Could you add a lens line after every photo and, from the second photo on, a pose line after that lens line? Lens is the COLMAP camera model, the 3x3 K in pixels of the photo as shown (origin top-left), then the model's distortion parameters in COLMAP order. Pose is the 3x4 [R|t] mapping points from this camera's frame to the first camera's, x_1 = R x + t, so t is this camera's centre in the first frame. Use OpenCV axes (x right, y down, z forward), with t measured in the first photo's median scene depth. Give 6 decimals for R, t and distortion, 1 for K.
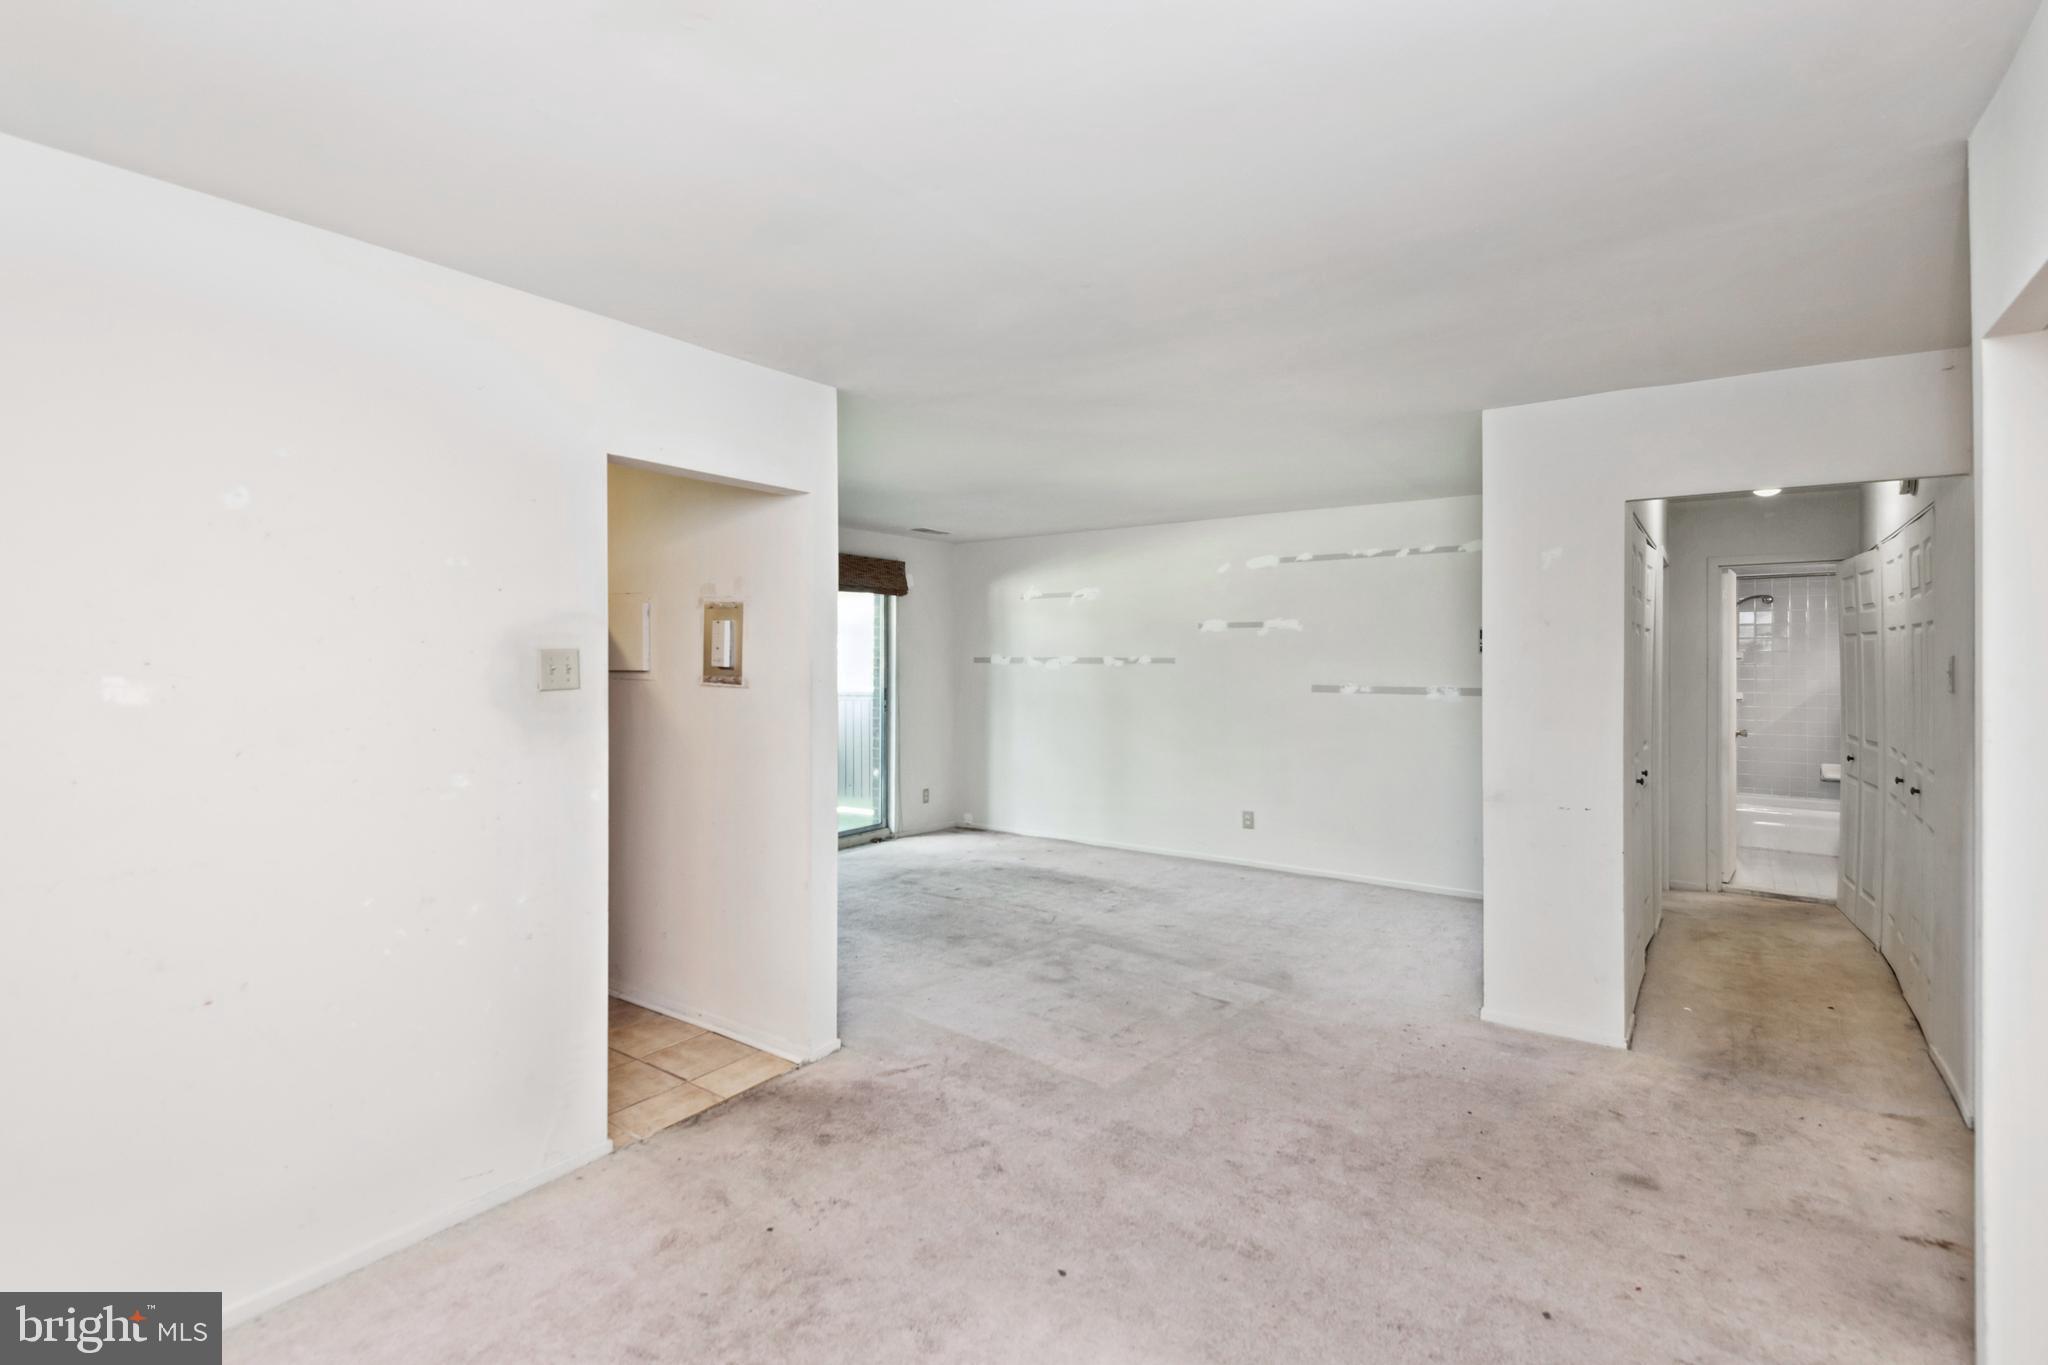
lens RADIAL K [[957.6, 0, 1026.4], [0, 957.6, 655.5], [0, 0, 1]] dist [0.020627, -0.008331]
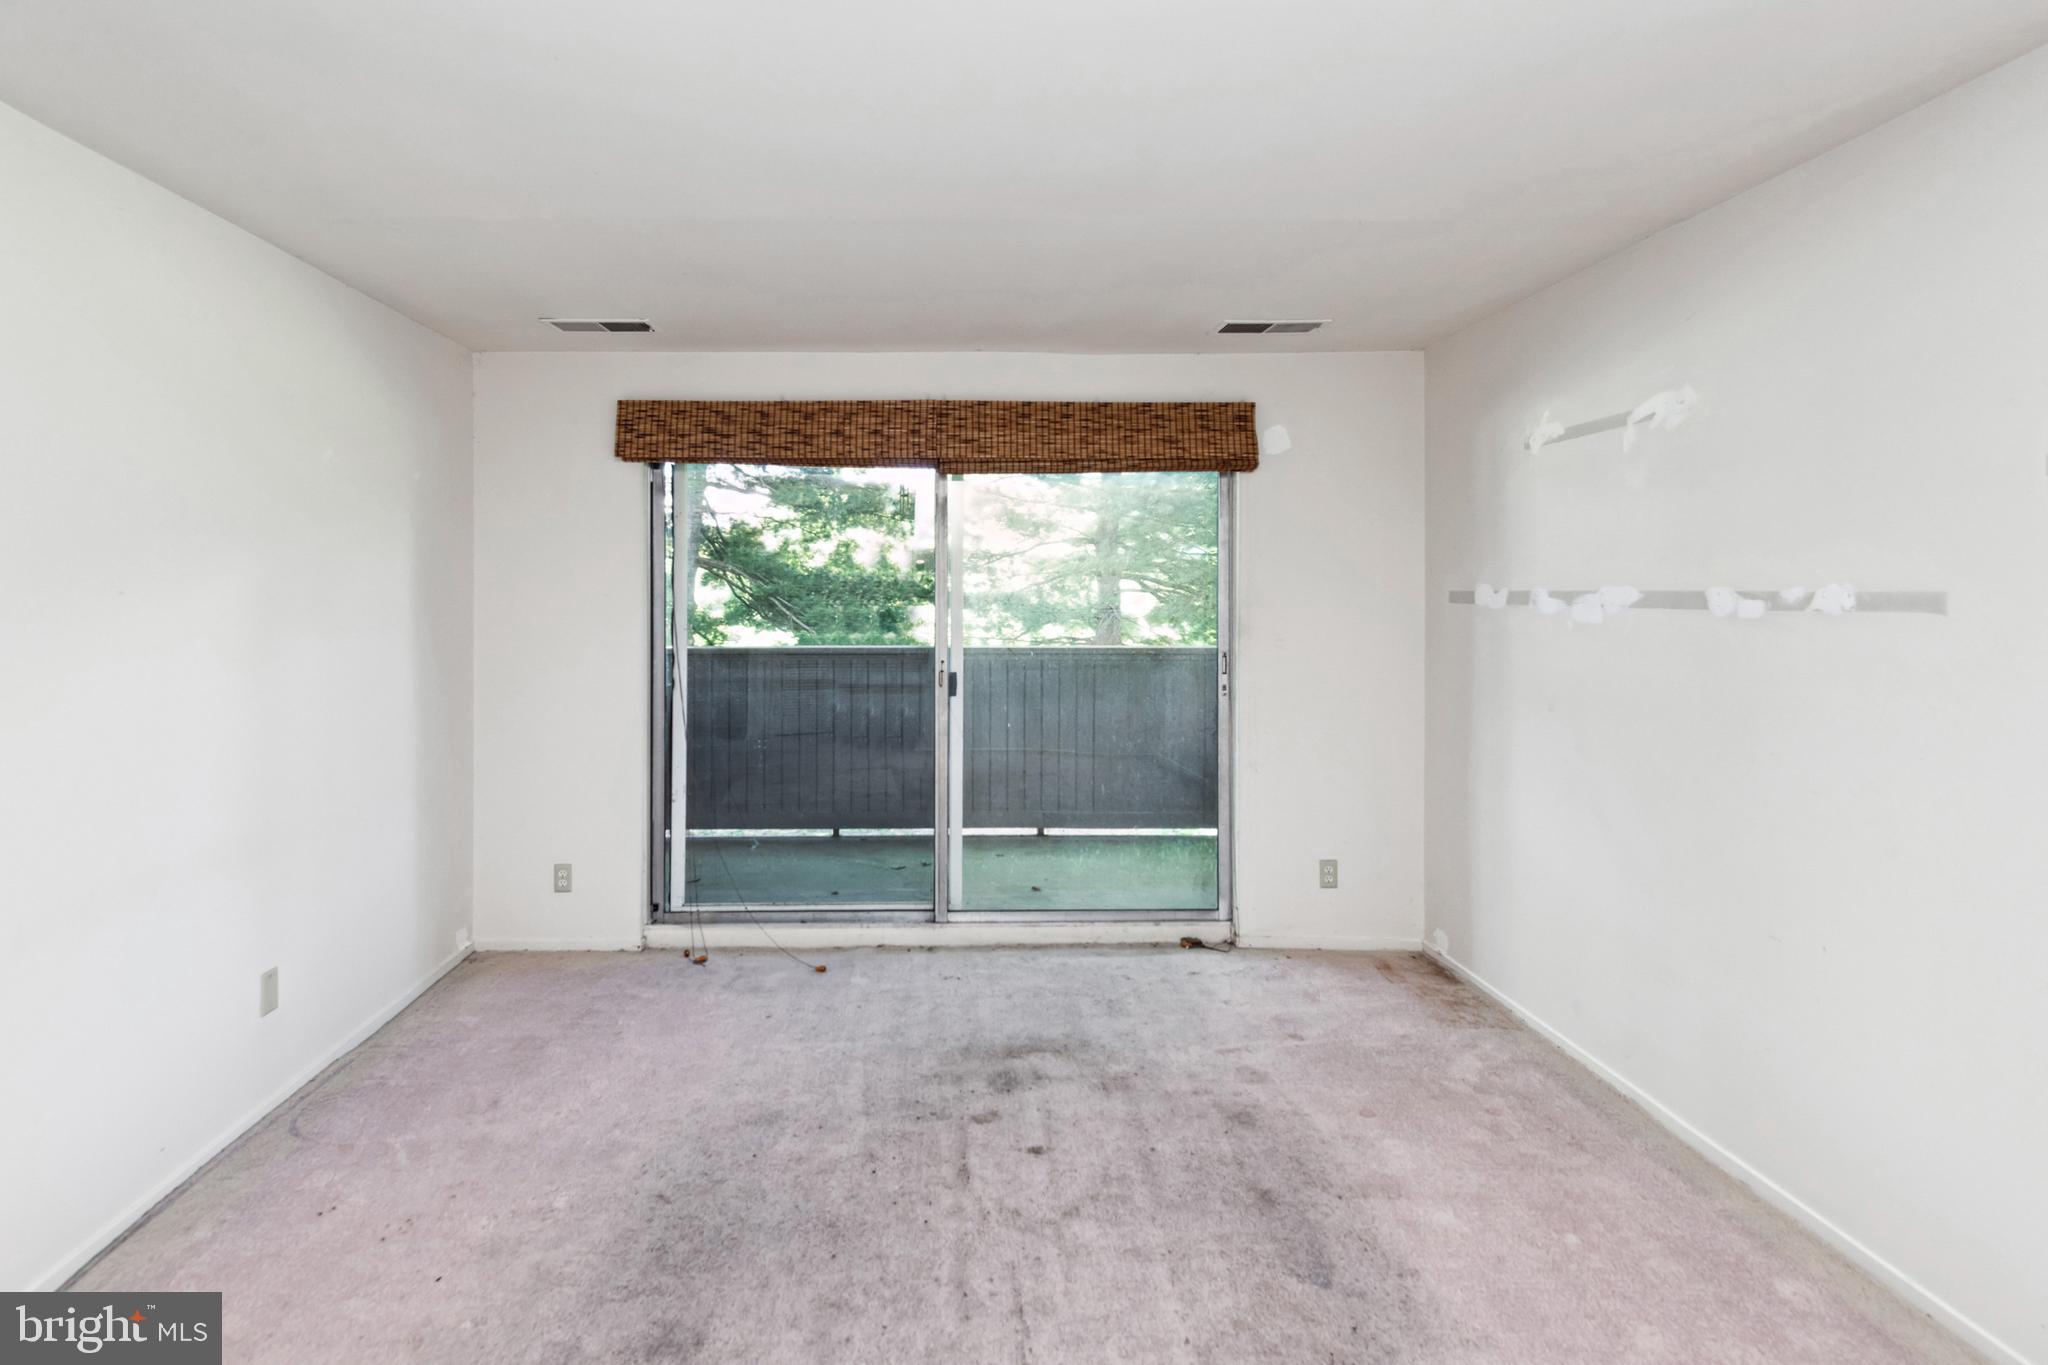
lens RADIAL K [[1006.2, 0, 938.6], [0, 1006.2, 596.8], [0, 0, 1]] dist [0.026962, -0.011237]
pose [[0.589689, -0.000166, -0.807631, 0.239396], [0.008494, 0.999946, 0.005996, -0.000359], [0.807586, -0.010396, 0.589658, 0.652084]]
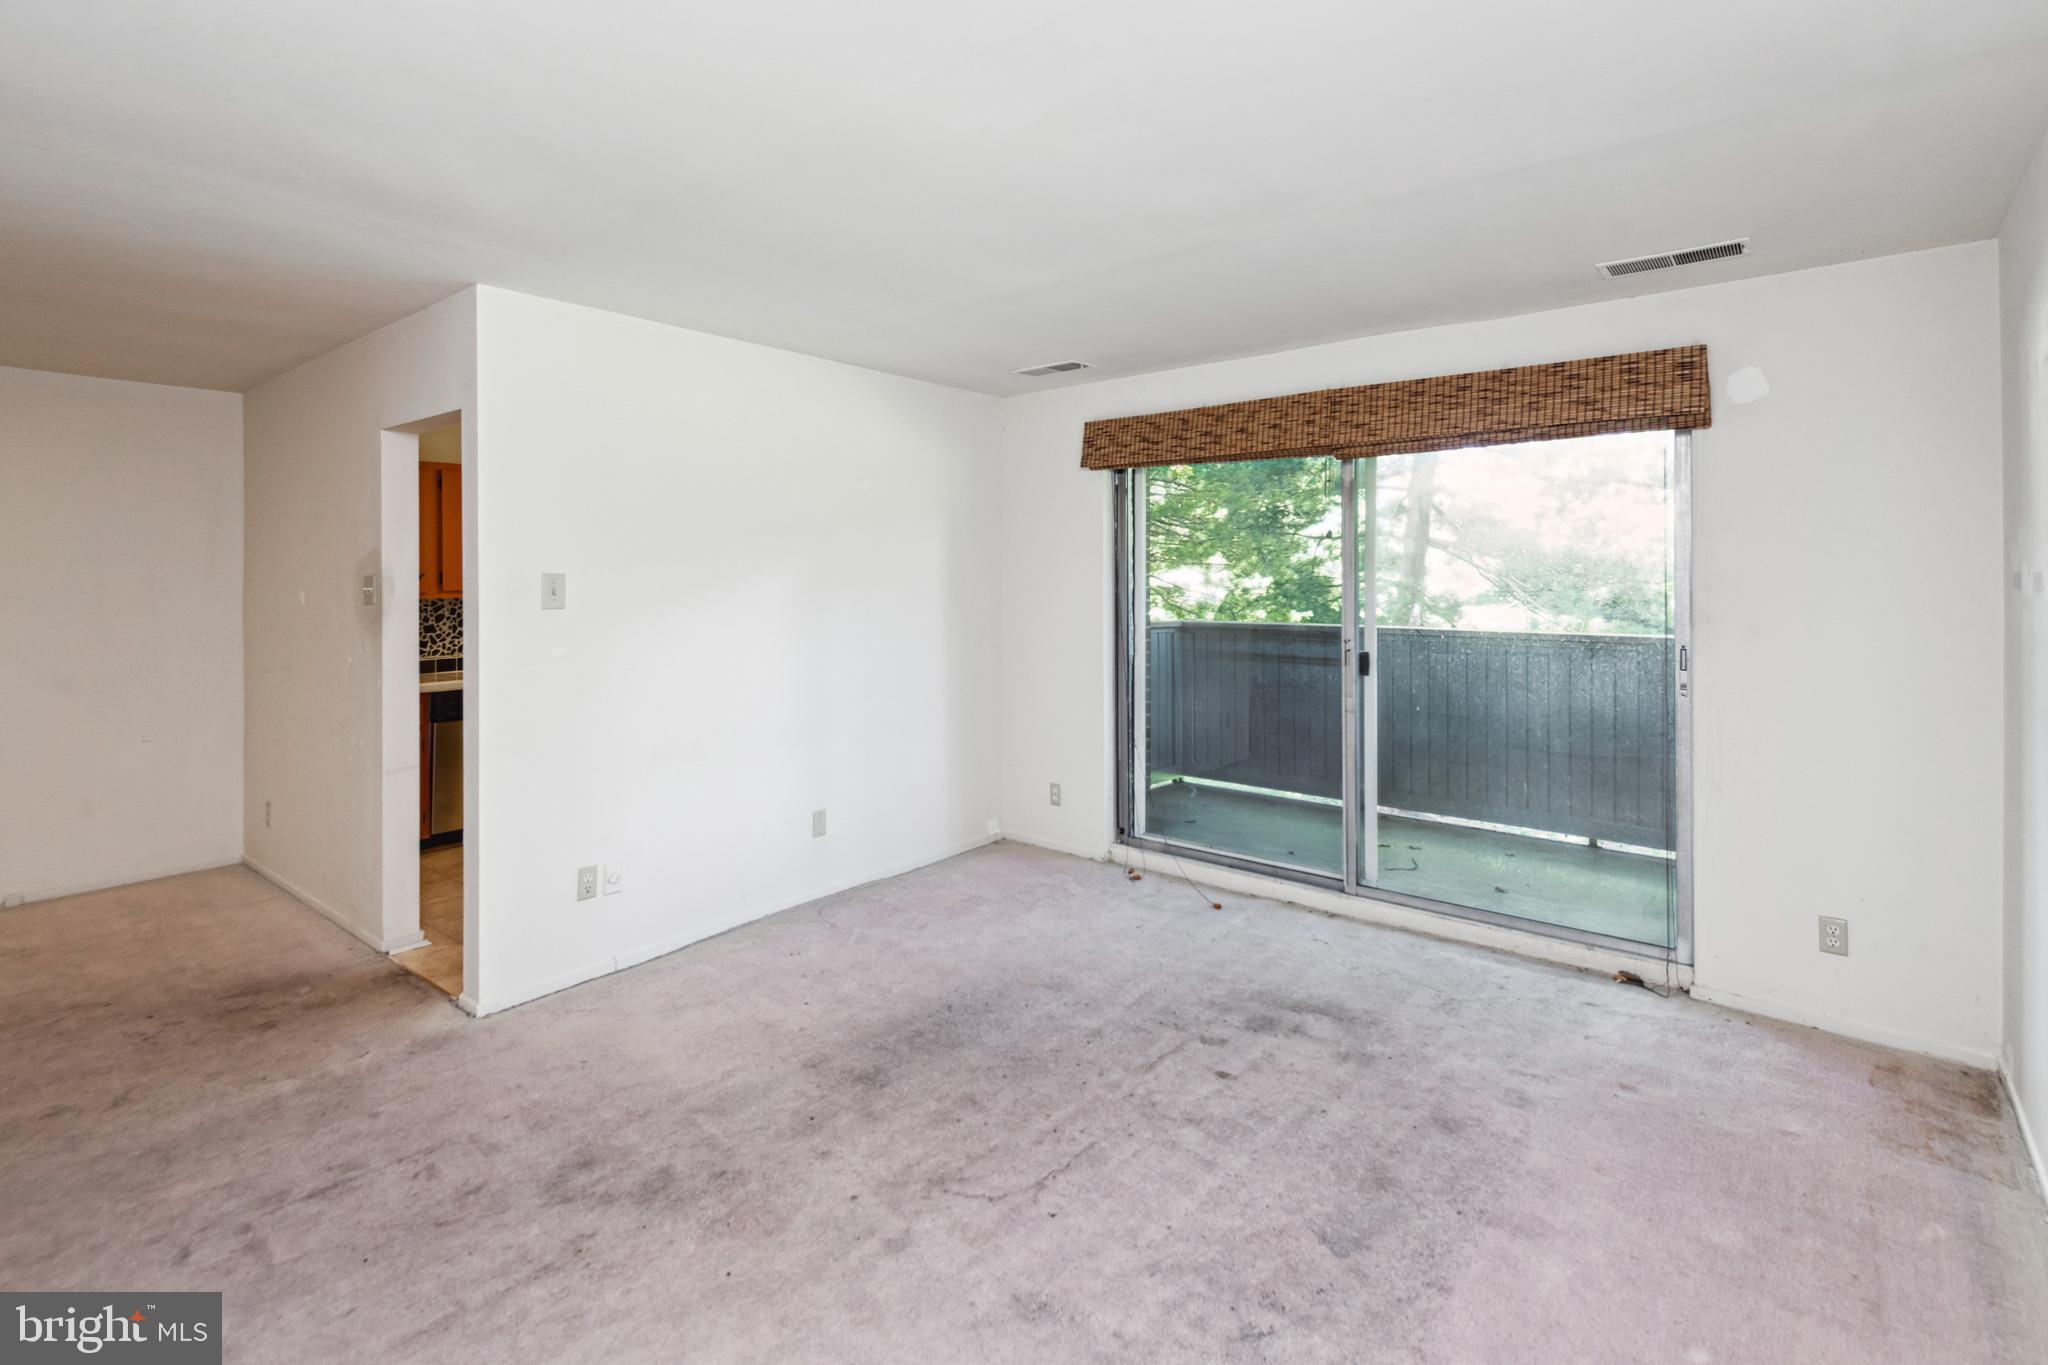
lens RADIAL K [[957.6, 0, 1010.1], [0, 957.6, 573.5], [0, 0, 1]] dist [0.020627, -0.008331]
pose [[-0.069671, -0.004165, -0.997561, 0.369464], [0.010229, 0.999936, -0.004889, 0.001418], [0.997518, -0.010544, -0.069624, 0.855605]]
